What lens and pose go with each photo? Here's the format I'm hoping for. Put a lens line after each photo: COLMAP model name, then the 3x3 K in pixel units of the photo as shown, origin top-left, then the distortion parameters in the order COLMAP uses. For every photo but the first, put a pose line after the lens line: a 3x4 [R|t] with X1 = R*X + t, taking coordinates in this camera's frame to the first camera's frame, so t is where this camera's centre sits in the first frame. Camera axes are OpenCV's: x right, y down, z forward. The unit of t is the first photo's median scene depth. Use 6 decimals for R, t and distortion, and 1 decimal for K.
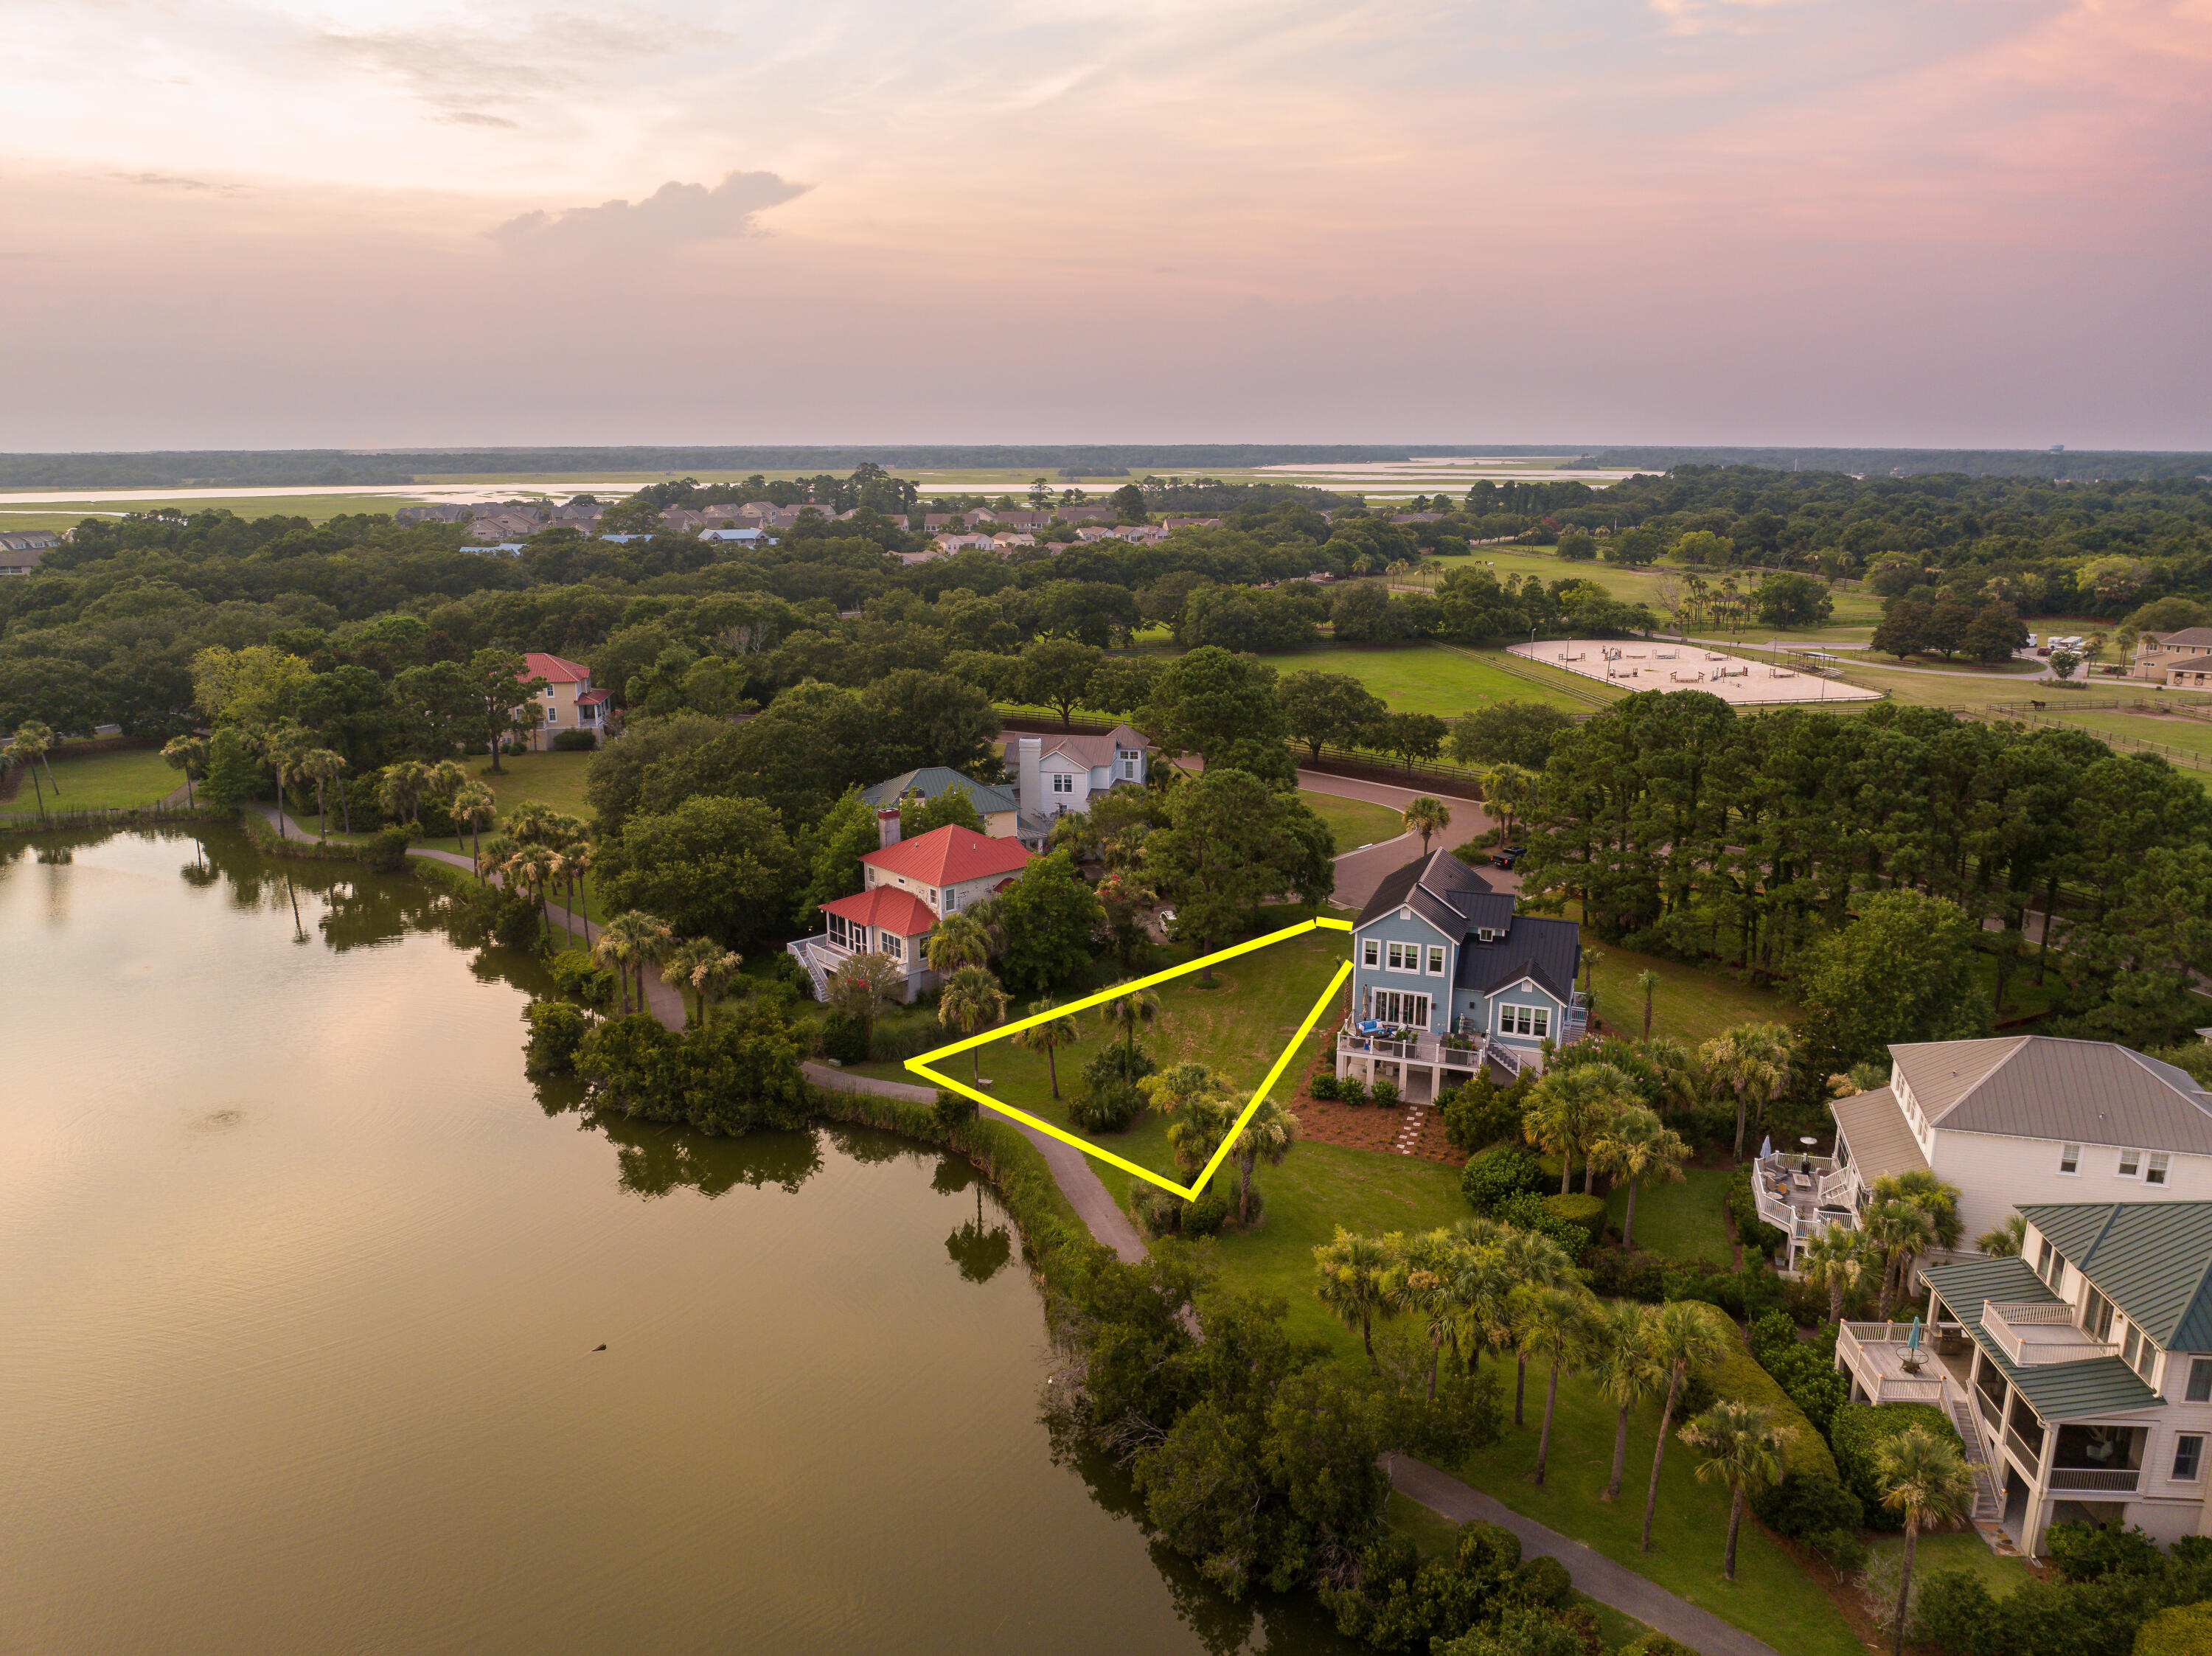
lens RADIAL K [[1559.7, 0, 1106.0], [0, 1559.7, 828.0], [0, 0, 1]] dist [-0.059122, 0.036545]
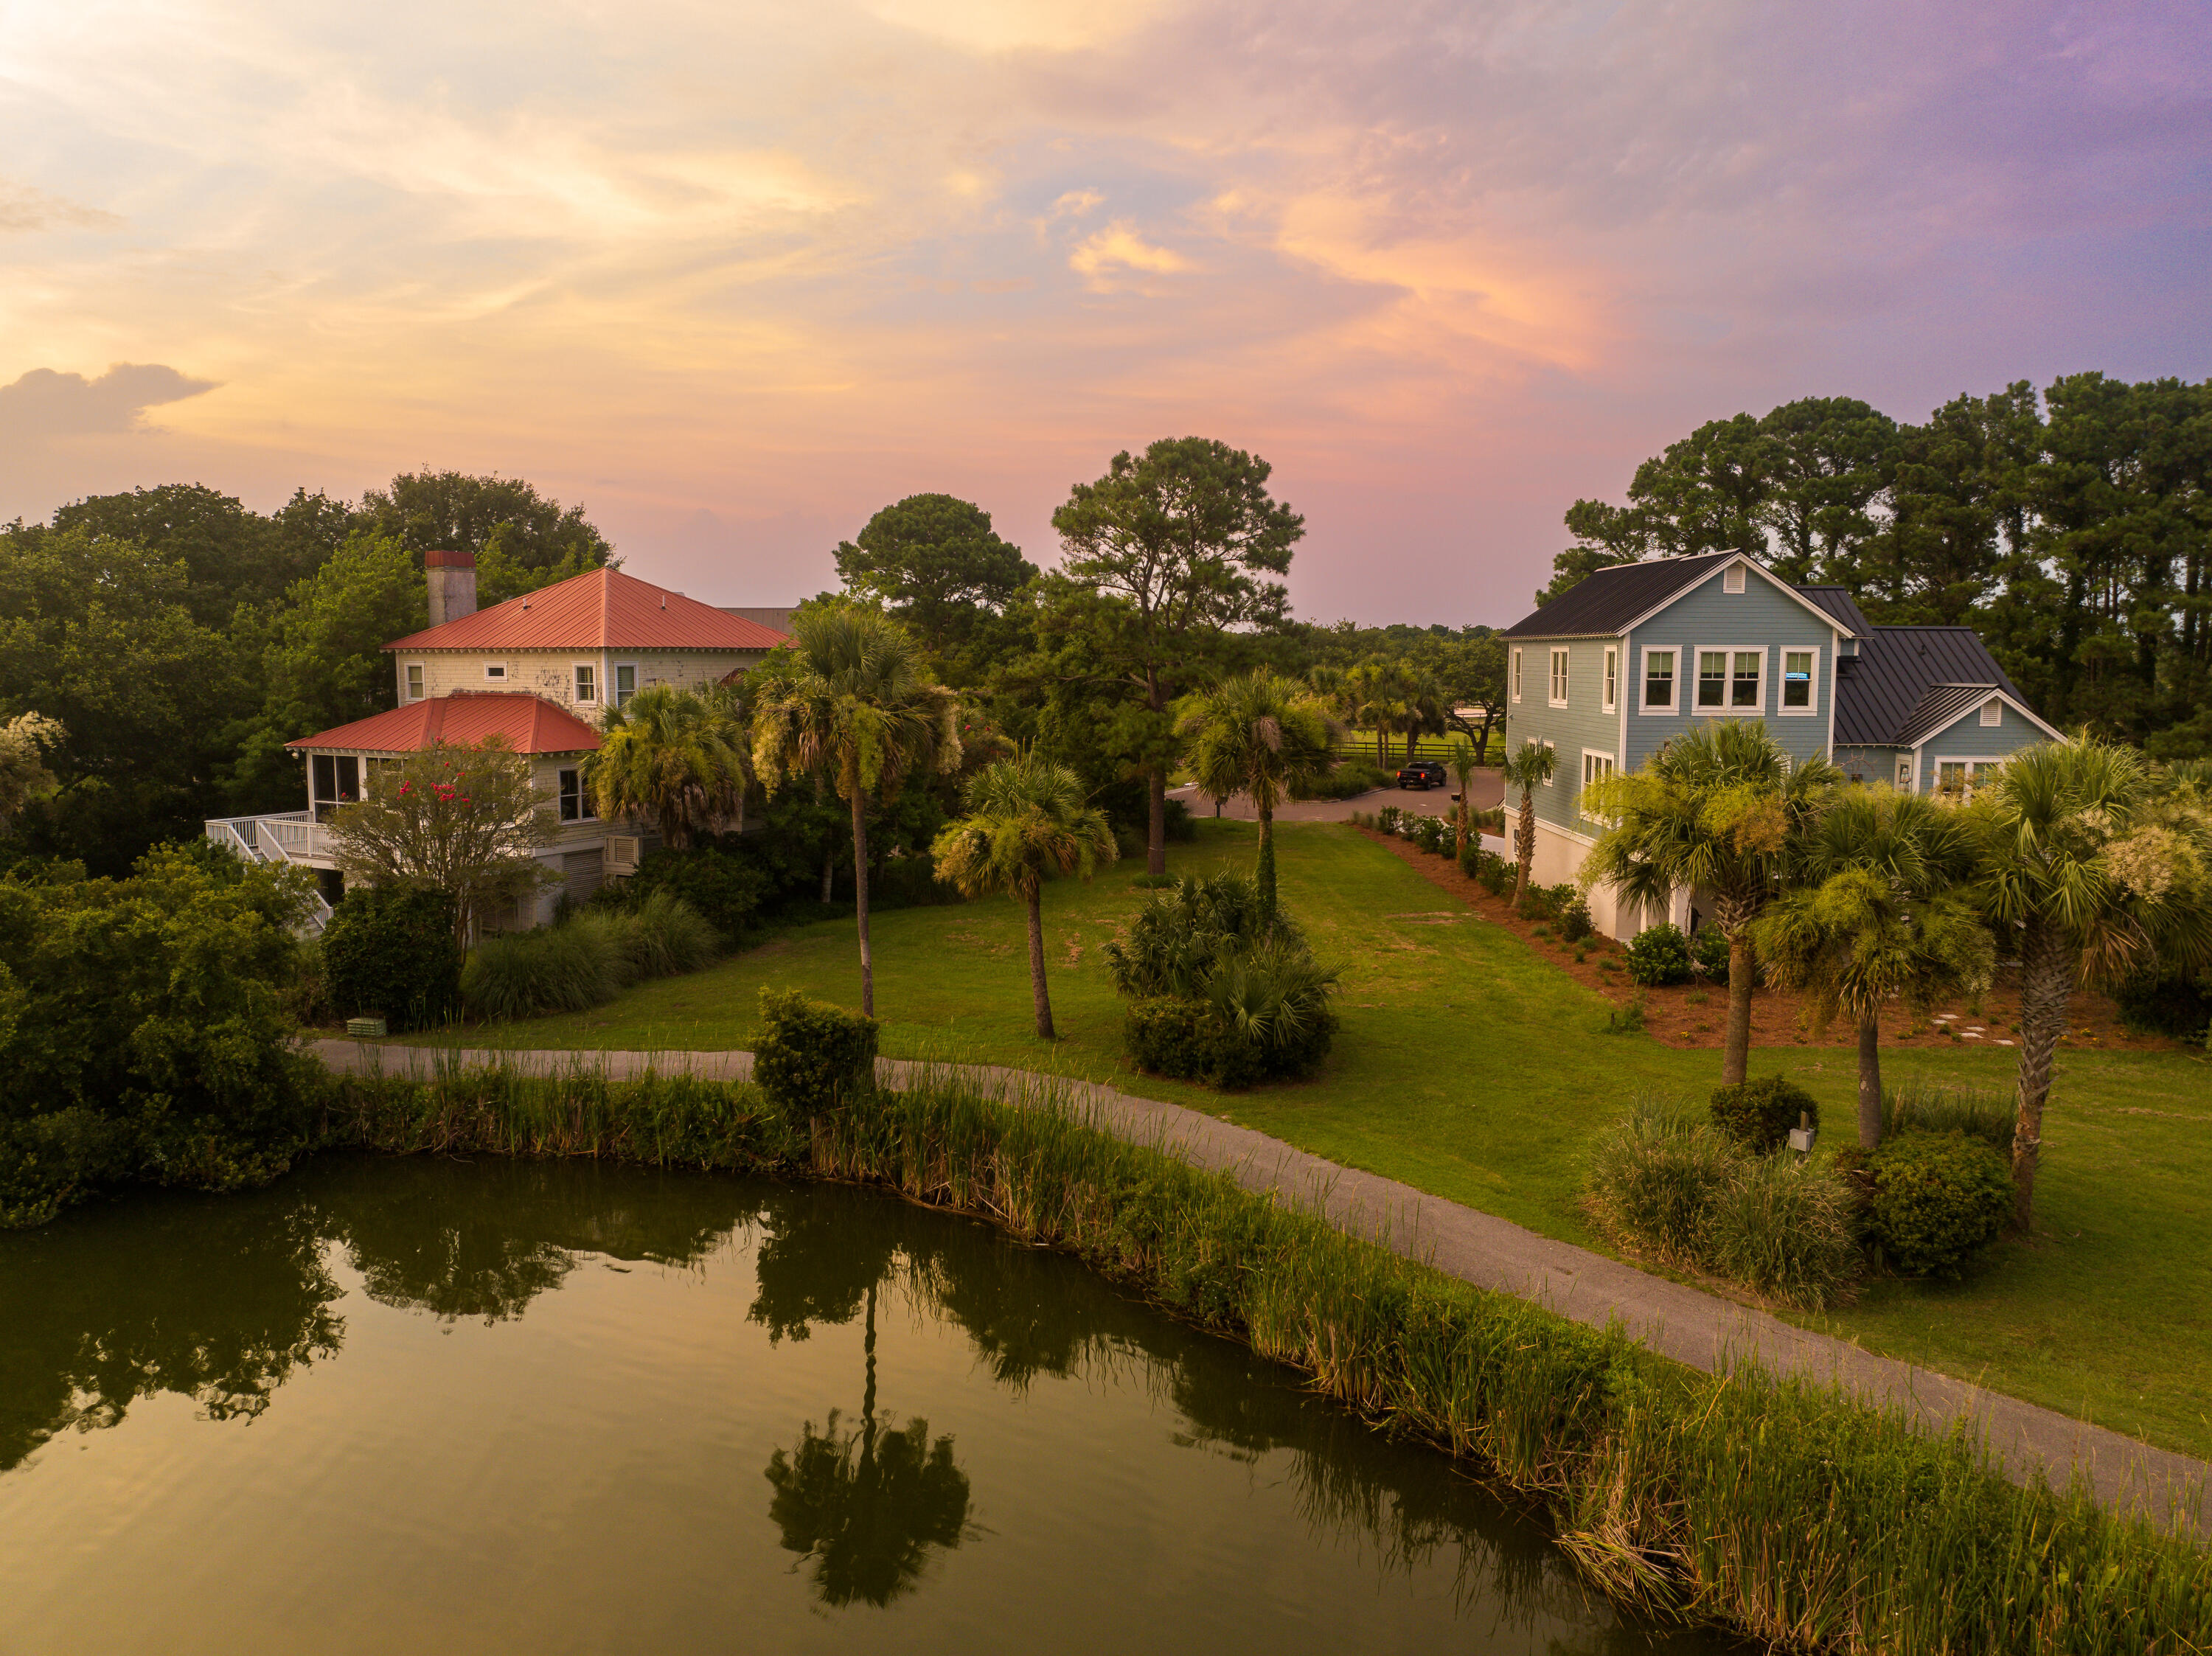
lens RADIAL K [[1559.7, 0, 1106.0], [0, 1559.7, 828.0], [0, 0, 1]] dist [-0.059122, 0.036545]
pose [[0.940792, -0.031213, 0.337545, -0.118011], [0.075341, 0.990099, -0.118434, 0.141746], [-0.330506, 0.136853, 0.933829, 0.543487]]
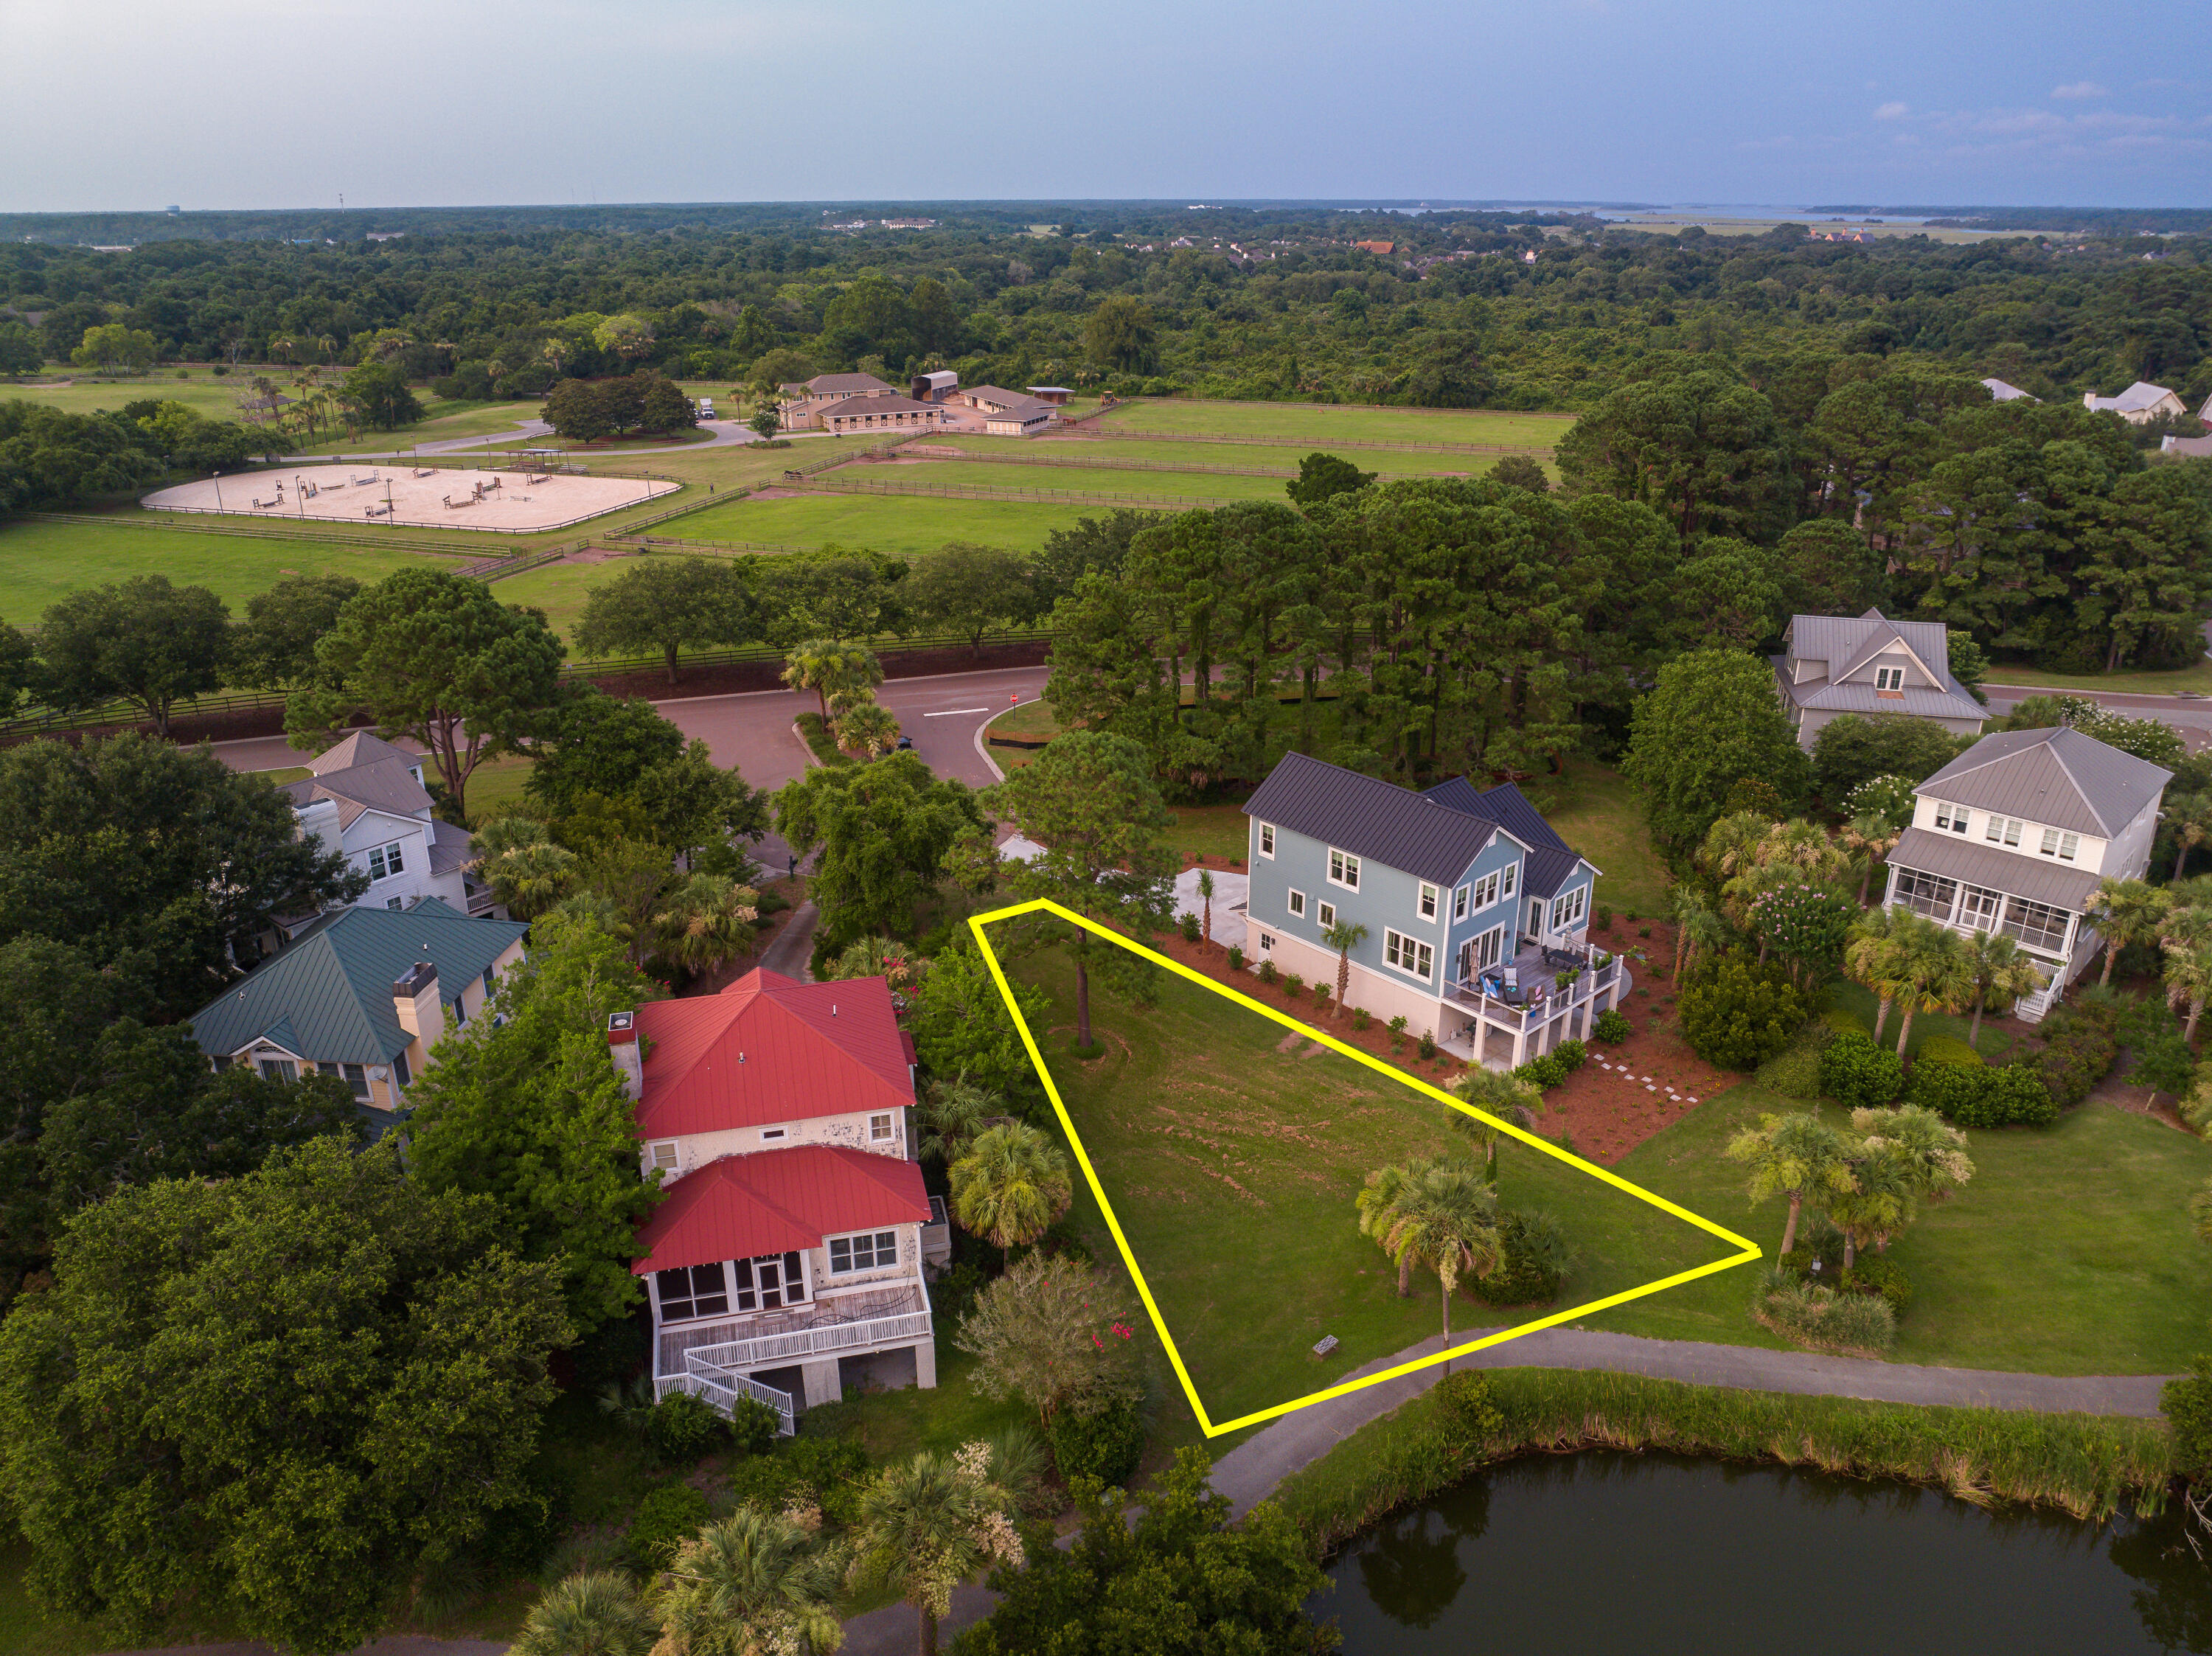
lens RADIAL K [[1559.7, 0, 1106.0], [0, 1559.7, 828.0], [0, 0, 1]] dist [-0.059122, 0.036545]
pose [[0.464132, -0.332700, 0.820909, -0.459035], [0.212850, 0.941515, 0.261236, -0.166622], [-0.859812, 0.053482, 0.507802, 0.648200]]
